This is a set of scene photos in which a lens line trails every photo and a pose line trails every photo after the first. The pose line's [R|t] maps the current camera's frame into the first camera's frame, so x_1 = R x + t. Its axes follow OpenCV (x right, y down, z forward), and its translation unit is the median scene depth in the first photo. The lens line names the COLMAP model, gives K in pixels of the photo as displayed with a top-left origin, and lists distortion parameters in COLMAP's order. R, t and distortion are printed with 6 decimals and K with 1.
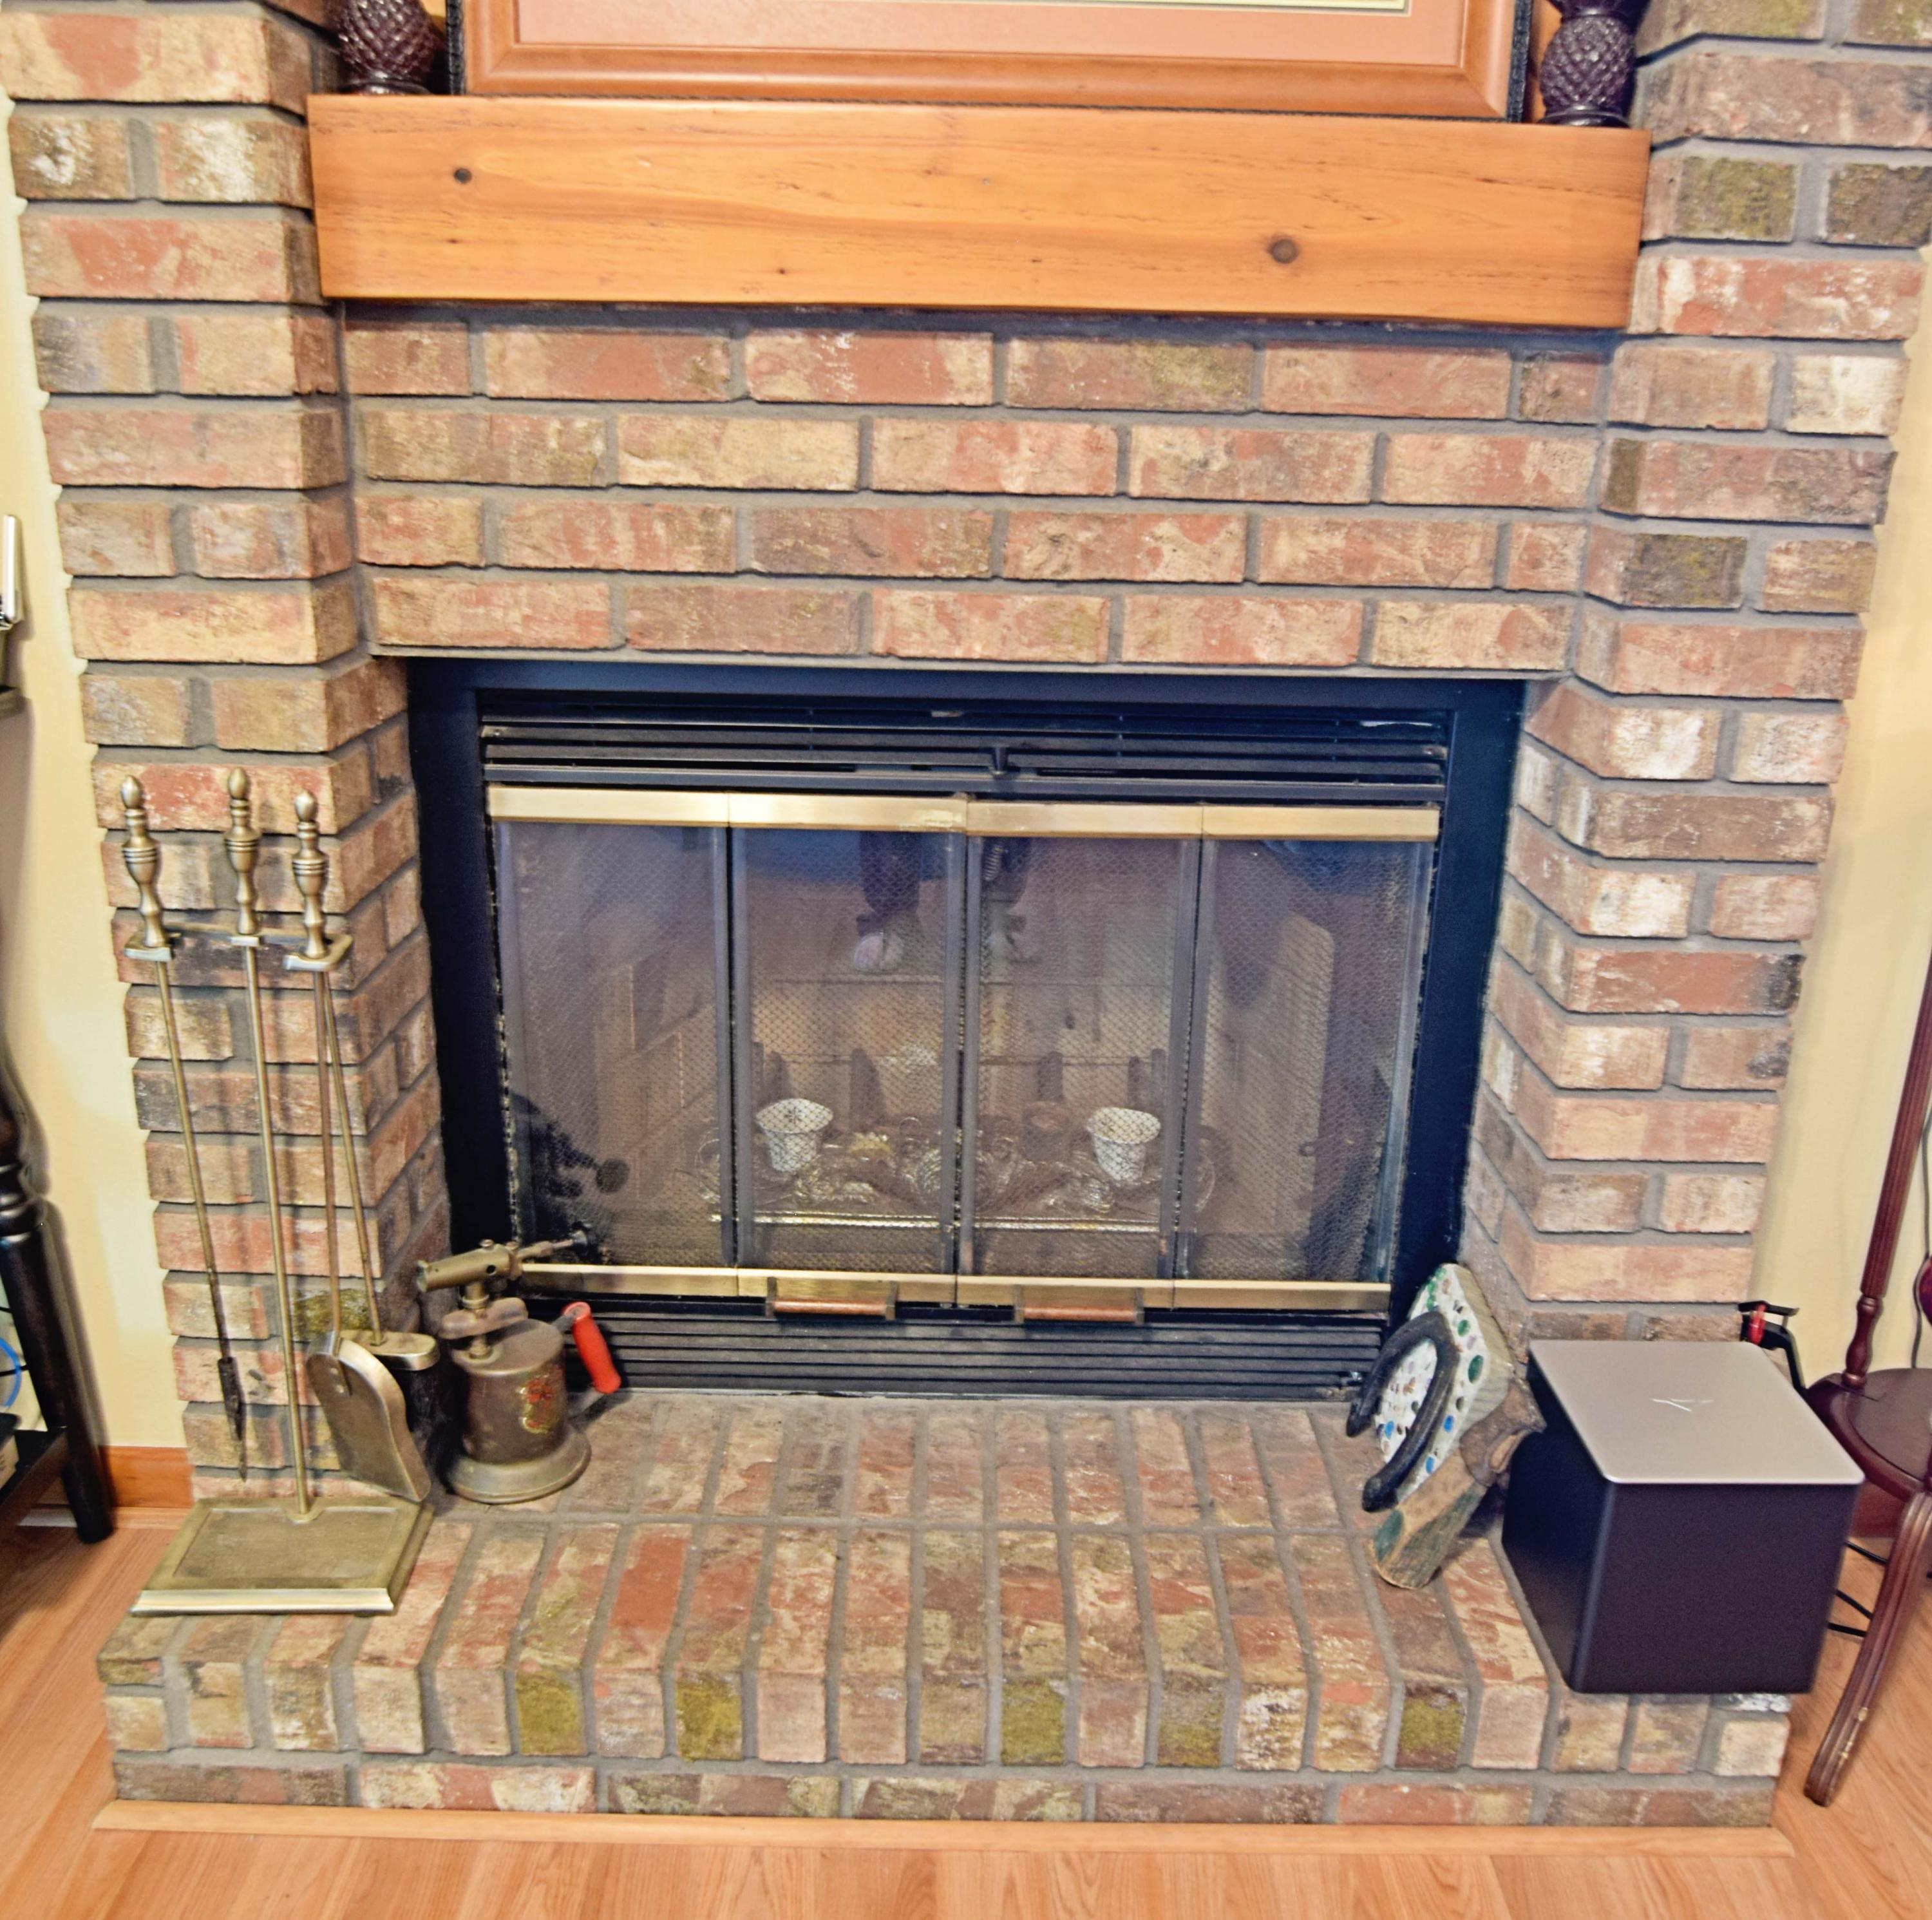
lens RADIAL K [[1777.0, 0, 973.3], [0, 1777.0, 971.1], [0, 0, 1]] dist [-0.035166, 0.003809]
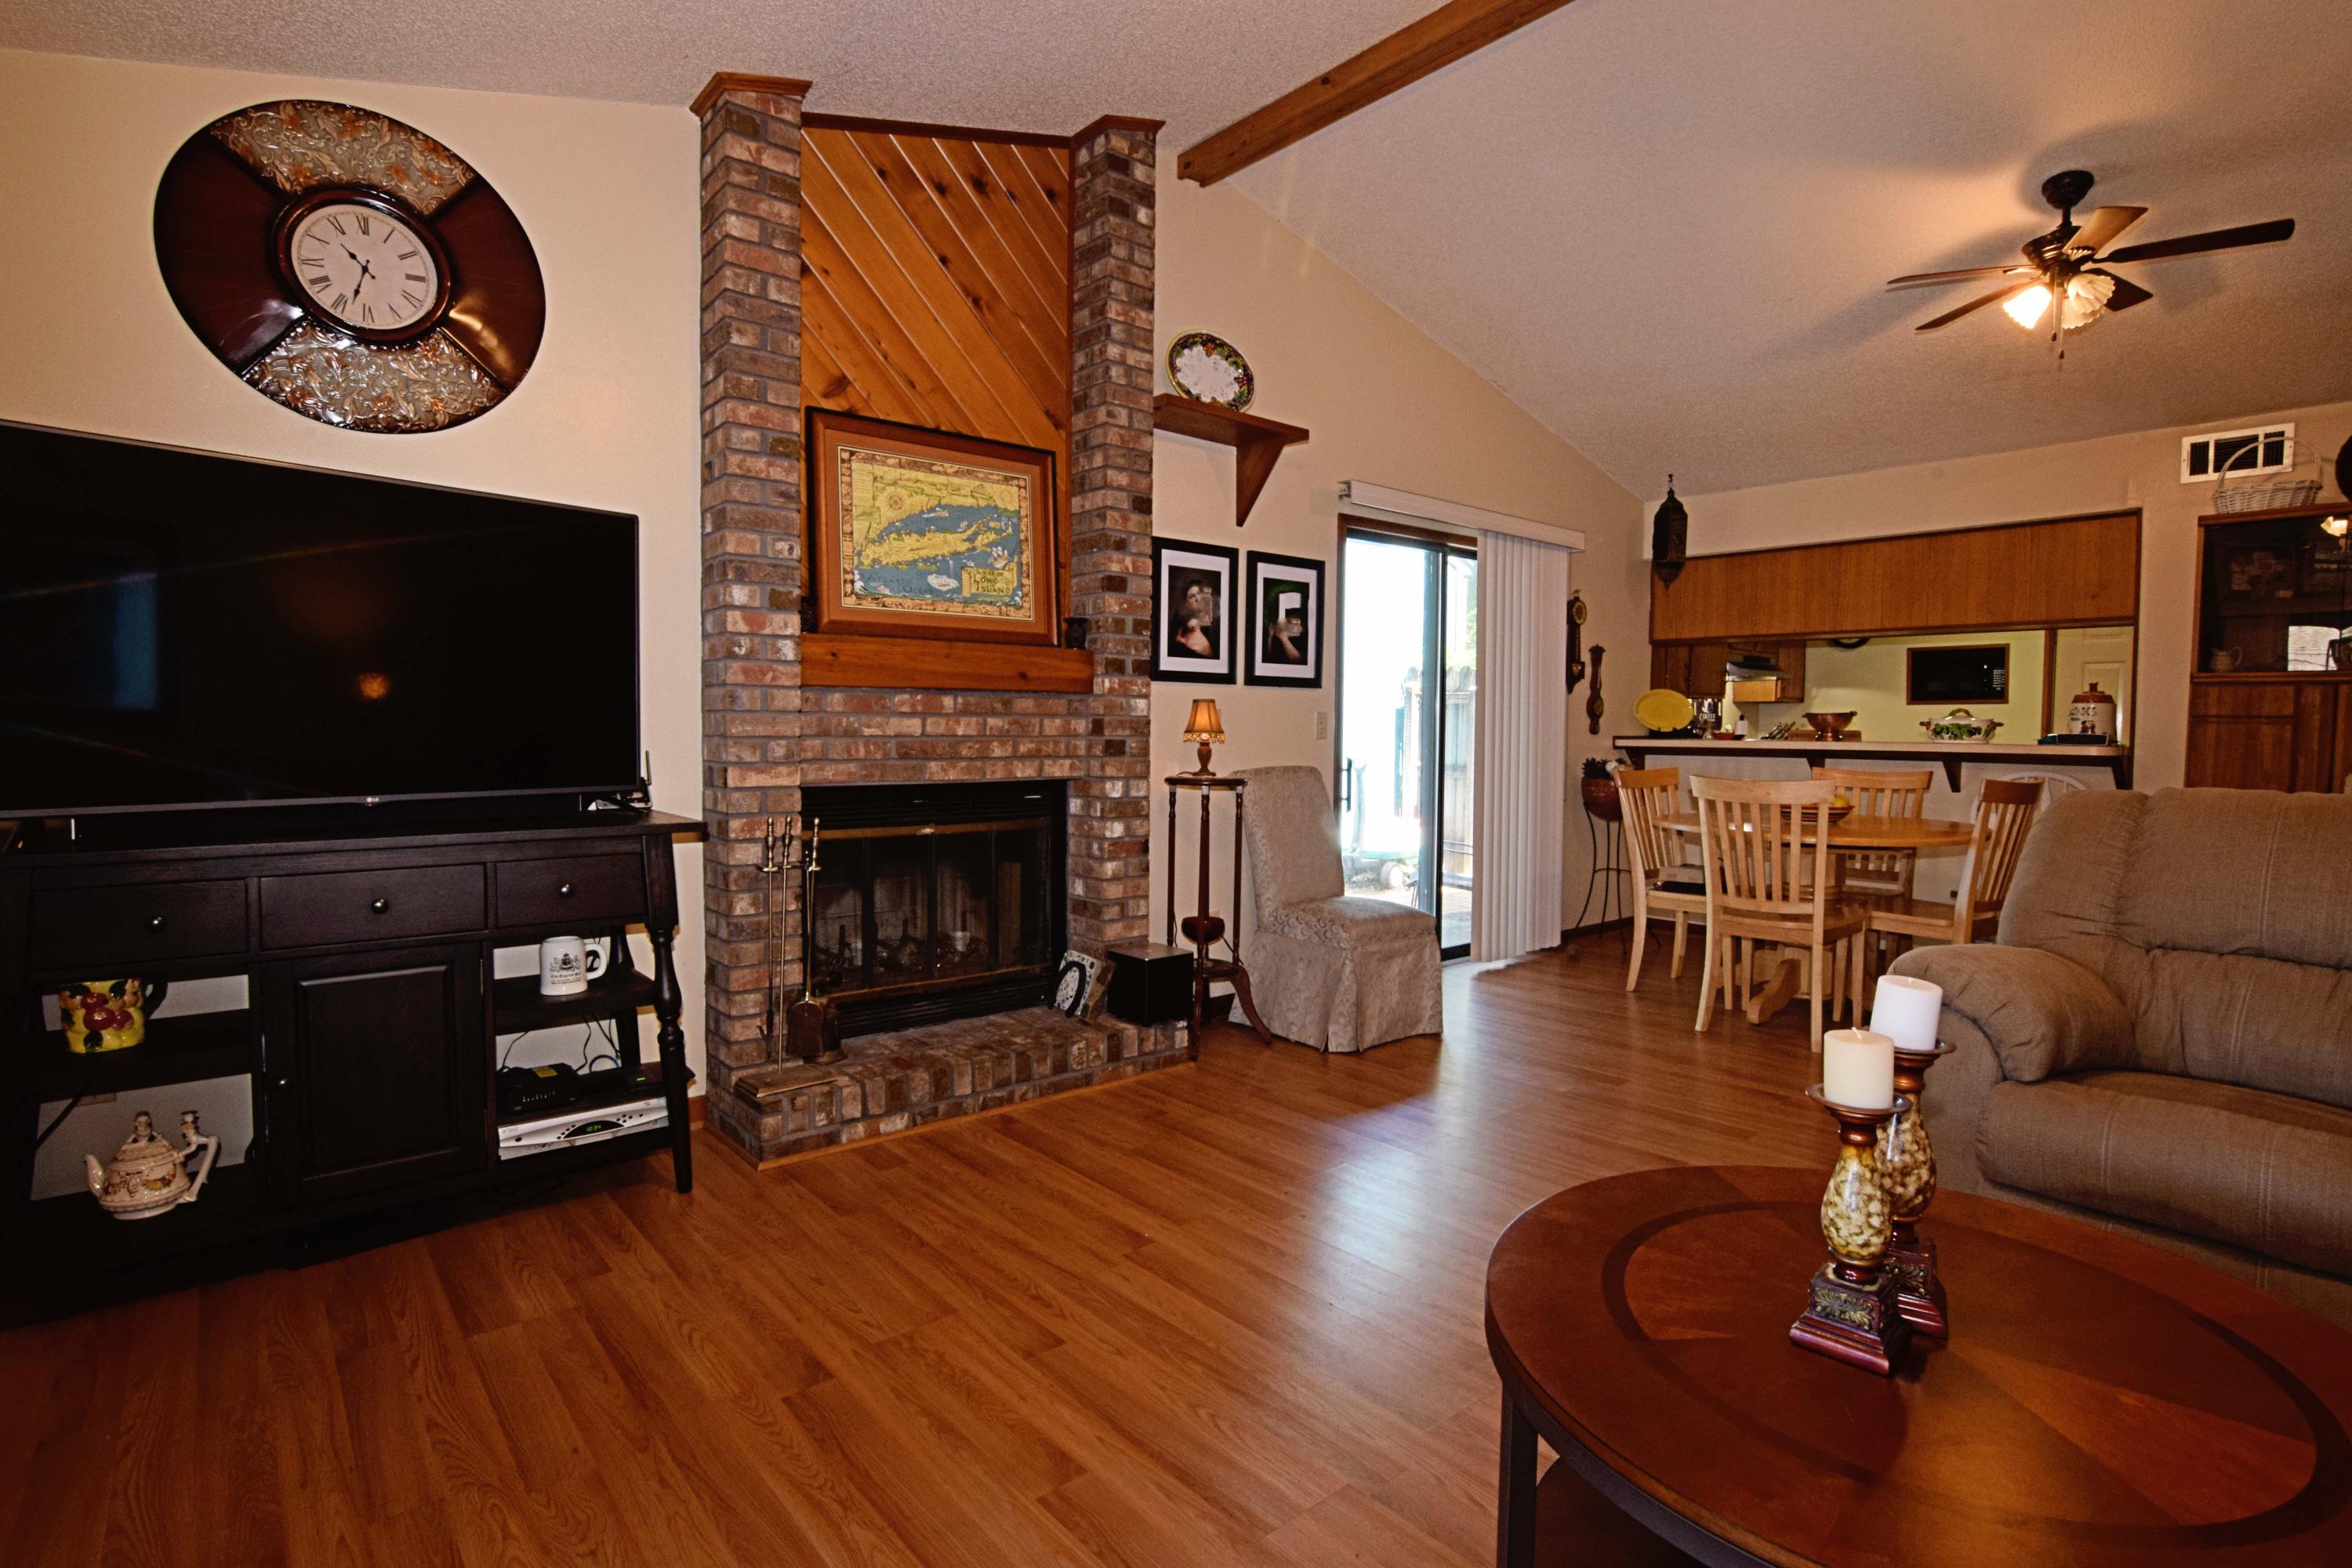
lens RADIAL K [[1151.1, 0, 1174.0], [0, 1151.1, 771.2], [0, 0, 1]] dist [-0.029520, 0.009769]
pose [[0.769774, -0.042239, 0.636918, -1.176566], [0.210471, 0.958802, -0.190788, 0.361627], [-0.602620, 0.280916, 0.746951, -1.068268]]
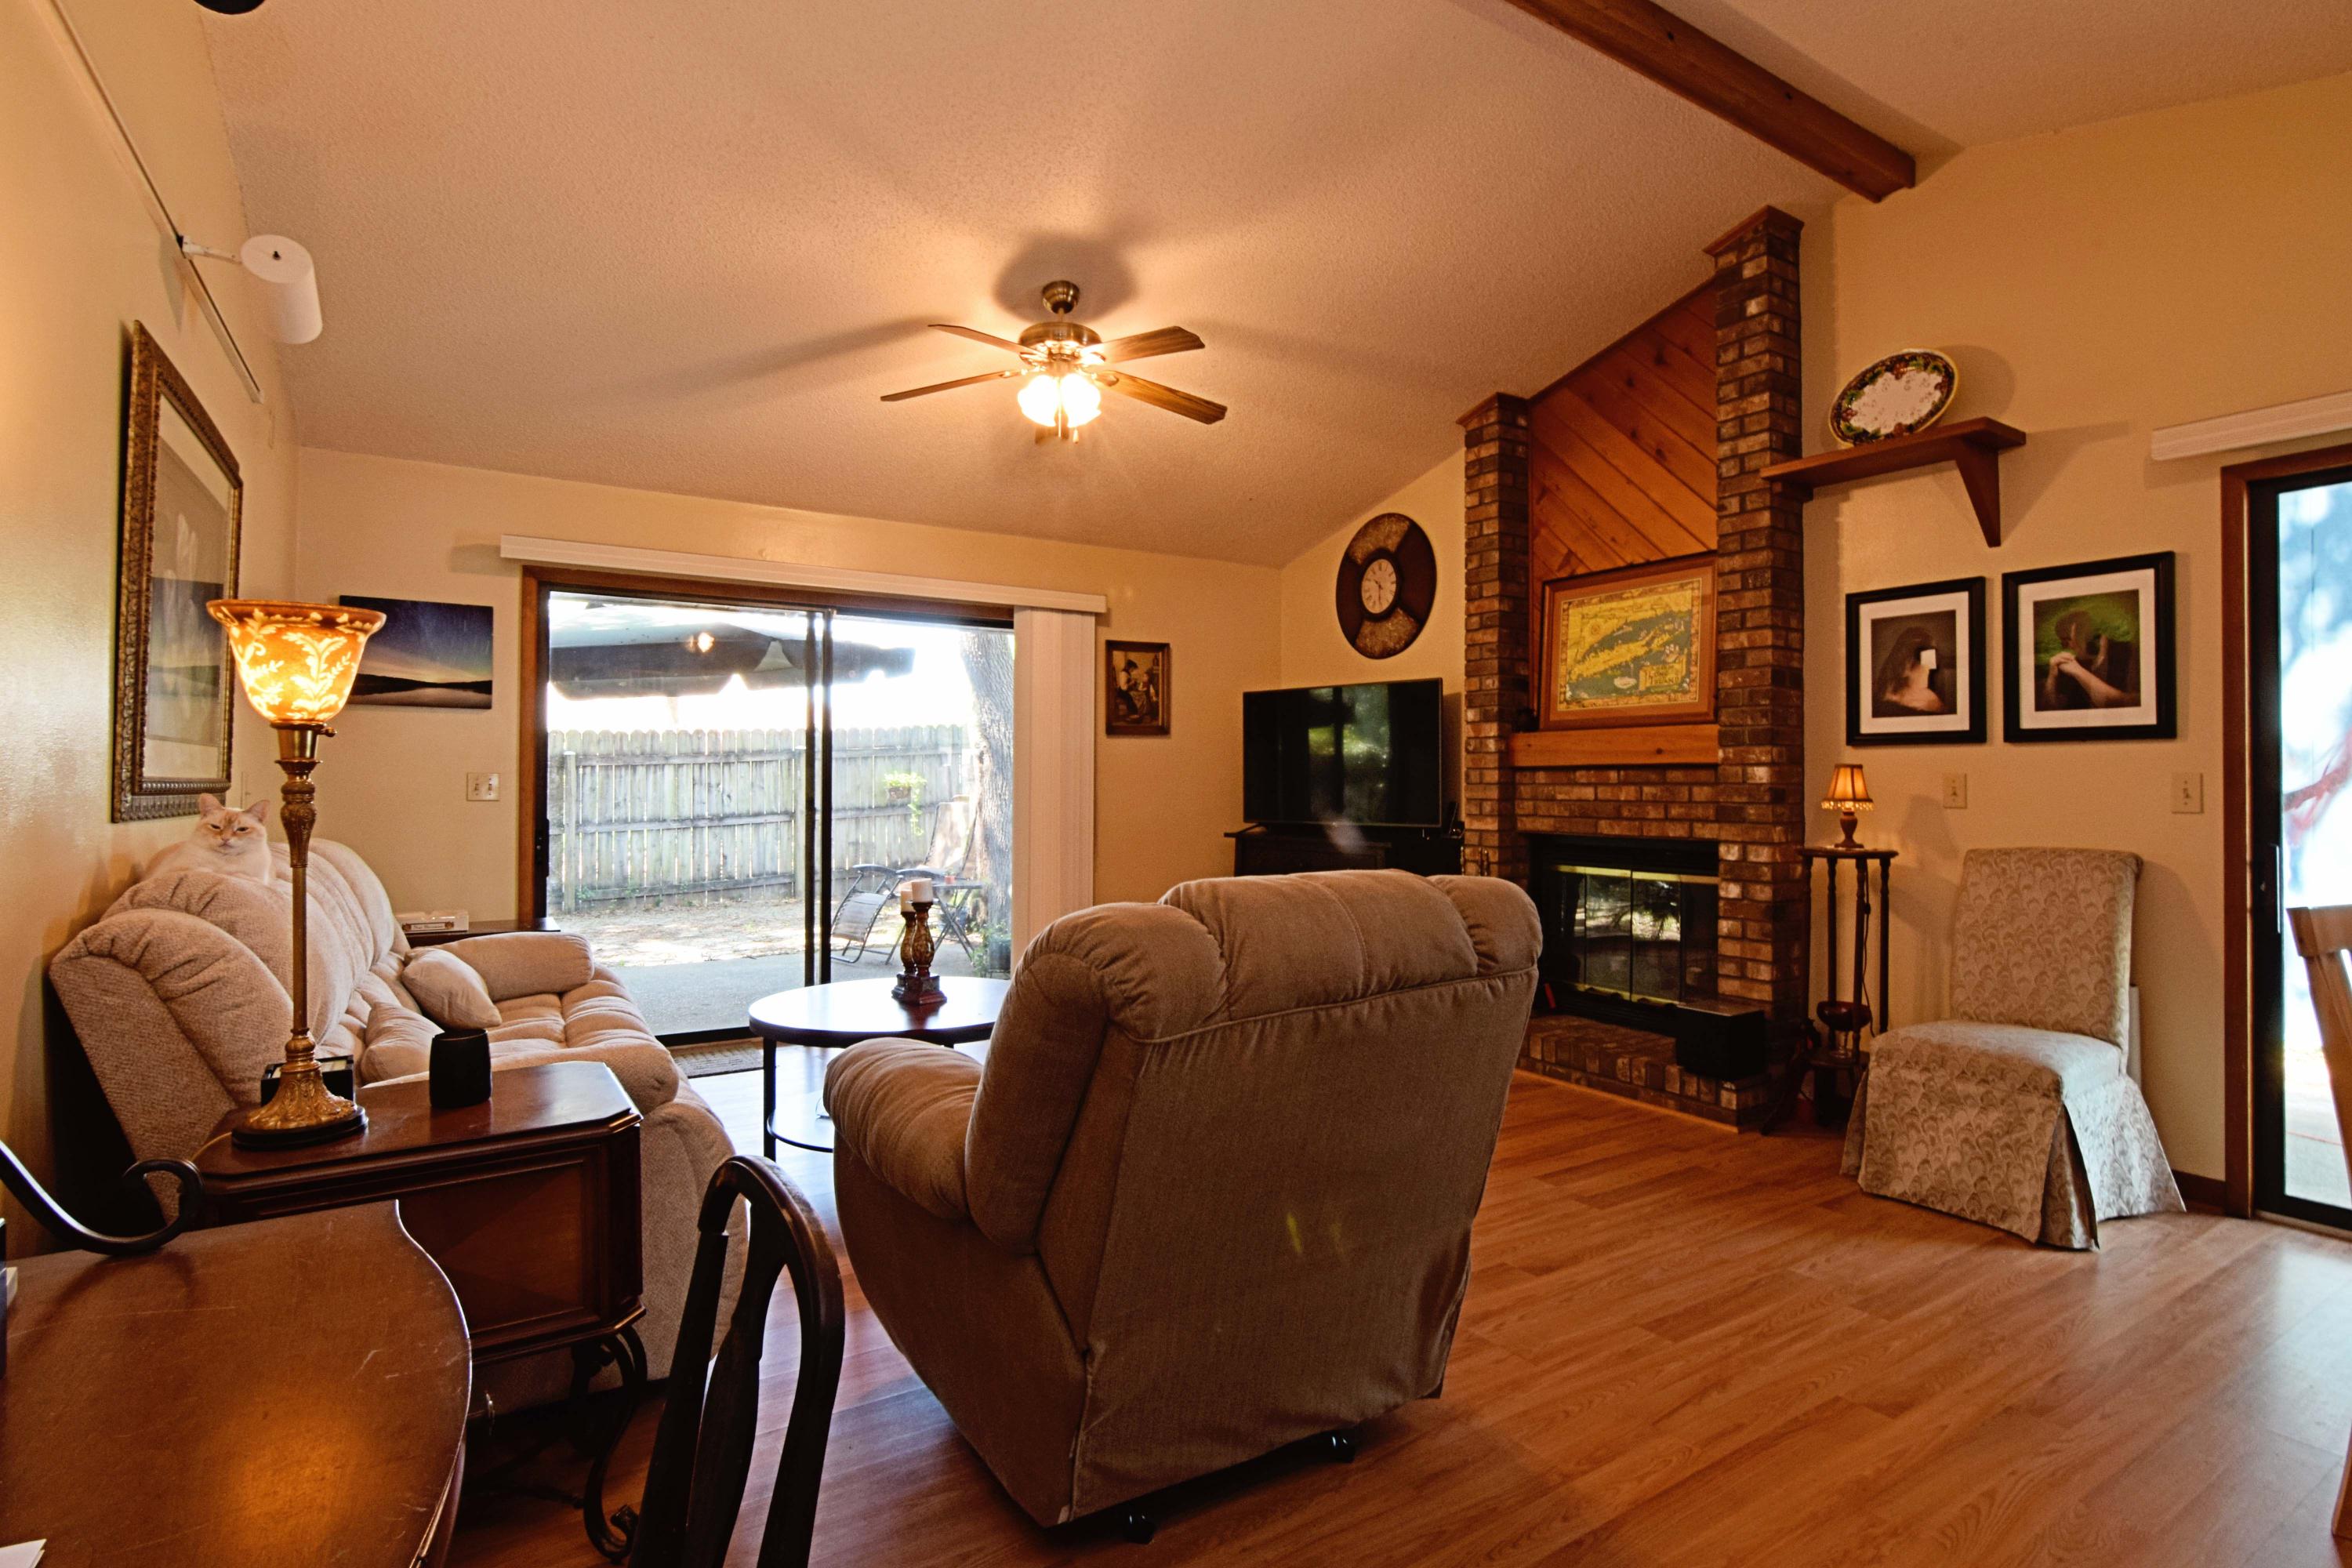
lens RADIAL K [[1151.1, 0, 1185.4], [0, 1151.1, 771.6], [0, 0, 1]] dist [-0.029520, 0.009769]
pose [[0.535024, -0.031828, -0.844237, 2.008374], [-0.257929, 0.945426, -0.199102, 0.578507], [0.804501, 0.324277, 0.497616, -1.521647]]
